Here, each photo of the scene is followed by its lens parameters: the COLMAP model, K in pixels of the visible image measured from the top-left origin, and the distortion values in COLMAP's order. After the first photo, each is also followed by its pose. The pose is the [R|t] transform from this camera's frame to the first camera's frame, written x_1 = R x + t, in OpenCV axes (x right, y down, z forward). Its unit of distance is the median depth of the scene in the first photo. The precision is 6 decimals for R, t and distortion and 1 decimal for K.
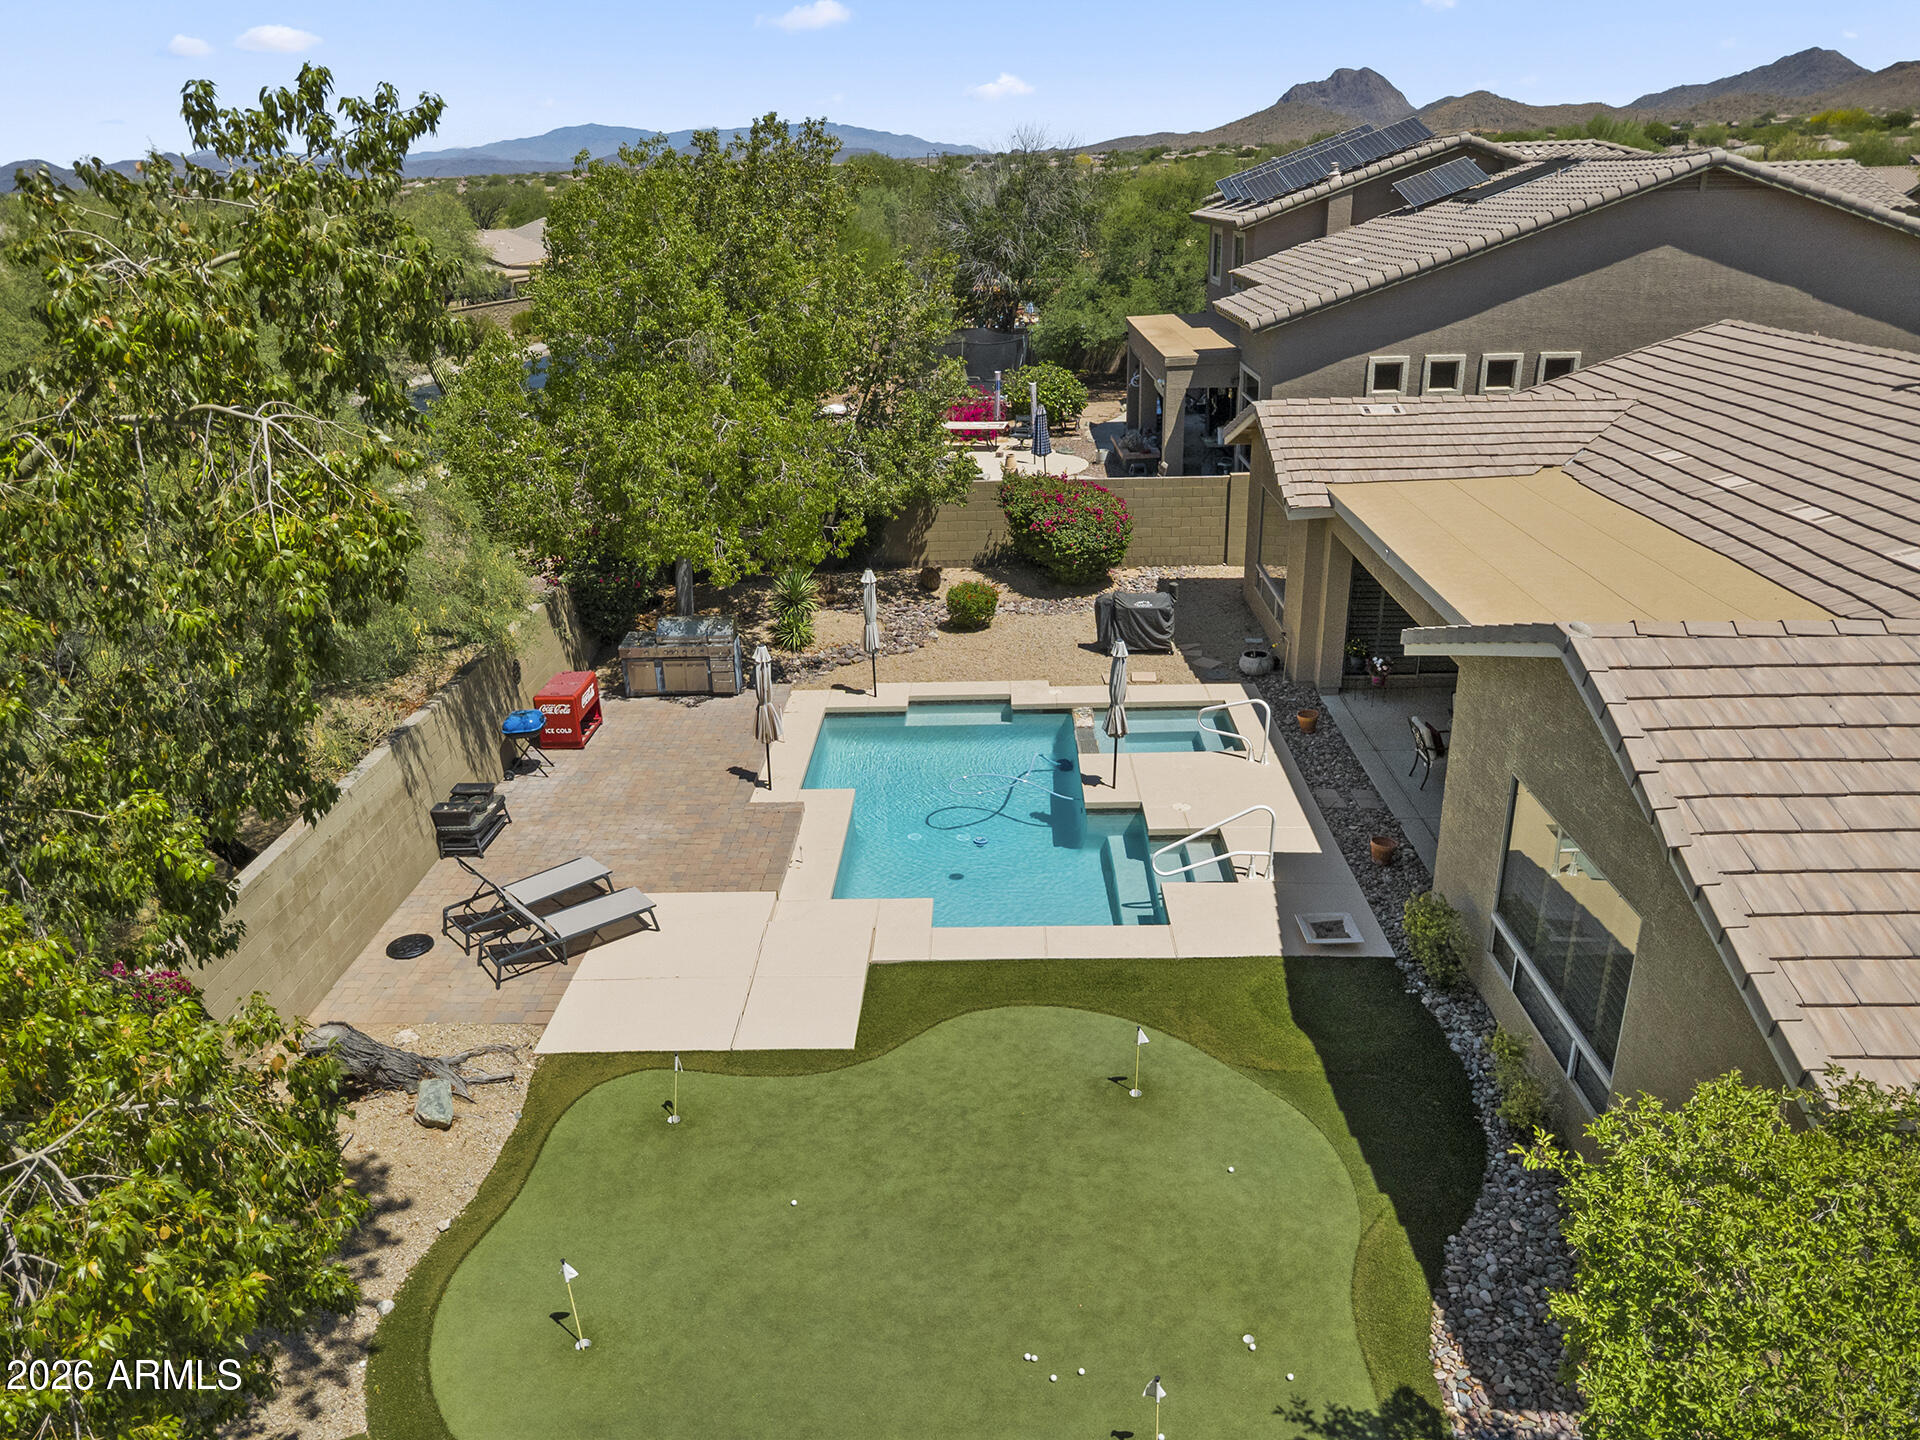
lens RADIAL K [[1344.3, 0, 960.0], [0, 1344.3, 720.0], [0, 0, 1]] dist [-0.002049, 0.006454]
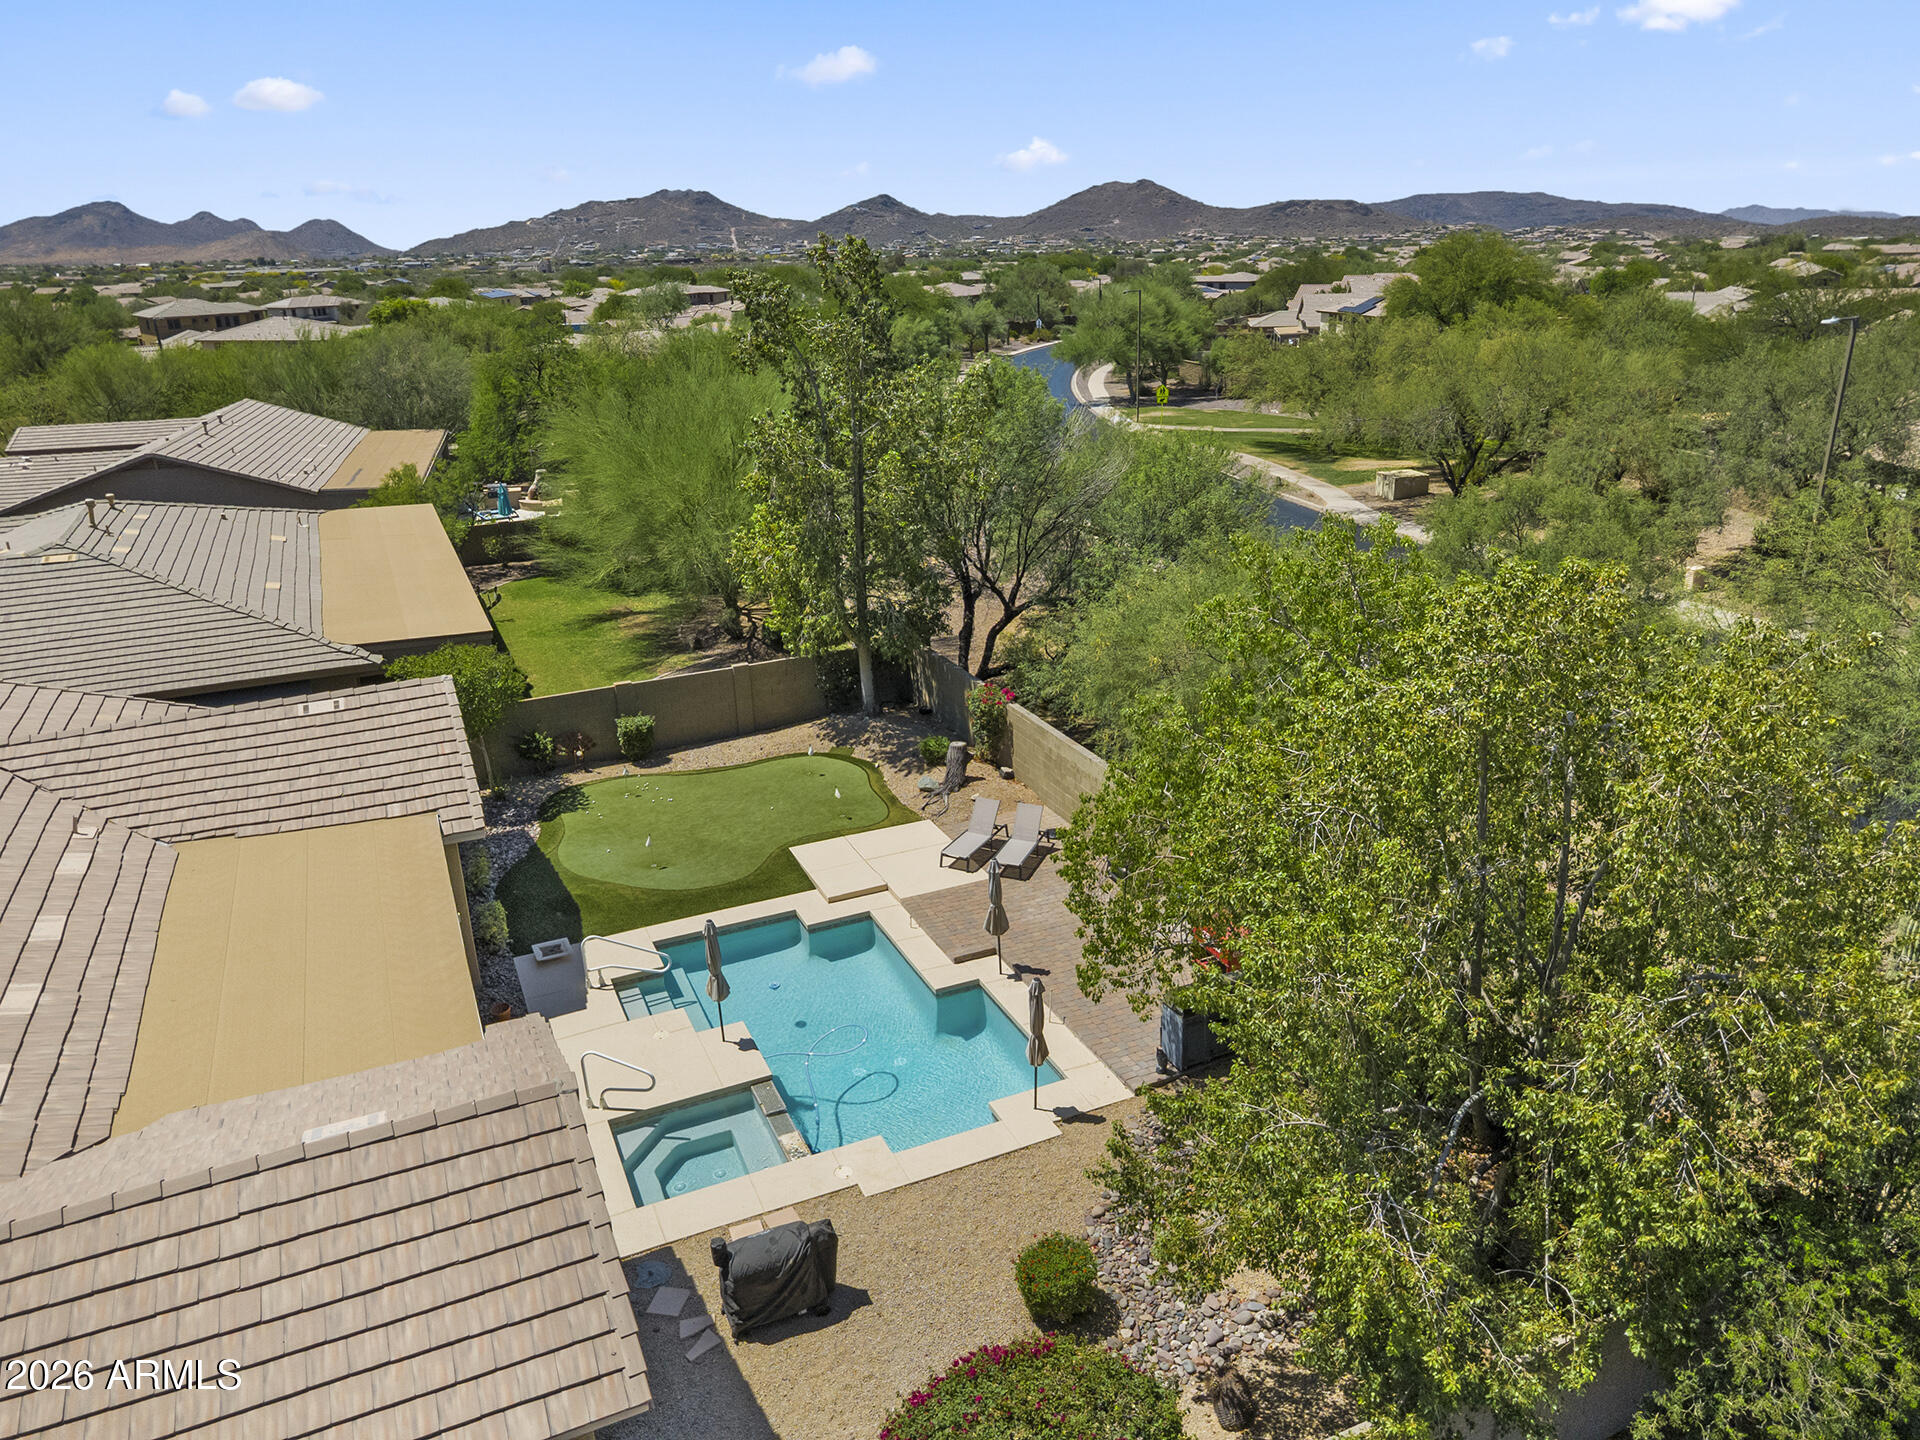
lens RADIAL K [[1344.3, 0, 960.0], [0, 1344.3, 720.0], [0, 0, 1]] dist [-0.002049, 0.006454]
pose [[-0.900143, 0.197525, -0.388234, 0.371988], [-0.114979, 0.751923, 0.649147, -1.060132], [0.420145, 0.628964, -0.654127, 1.912736]]
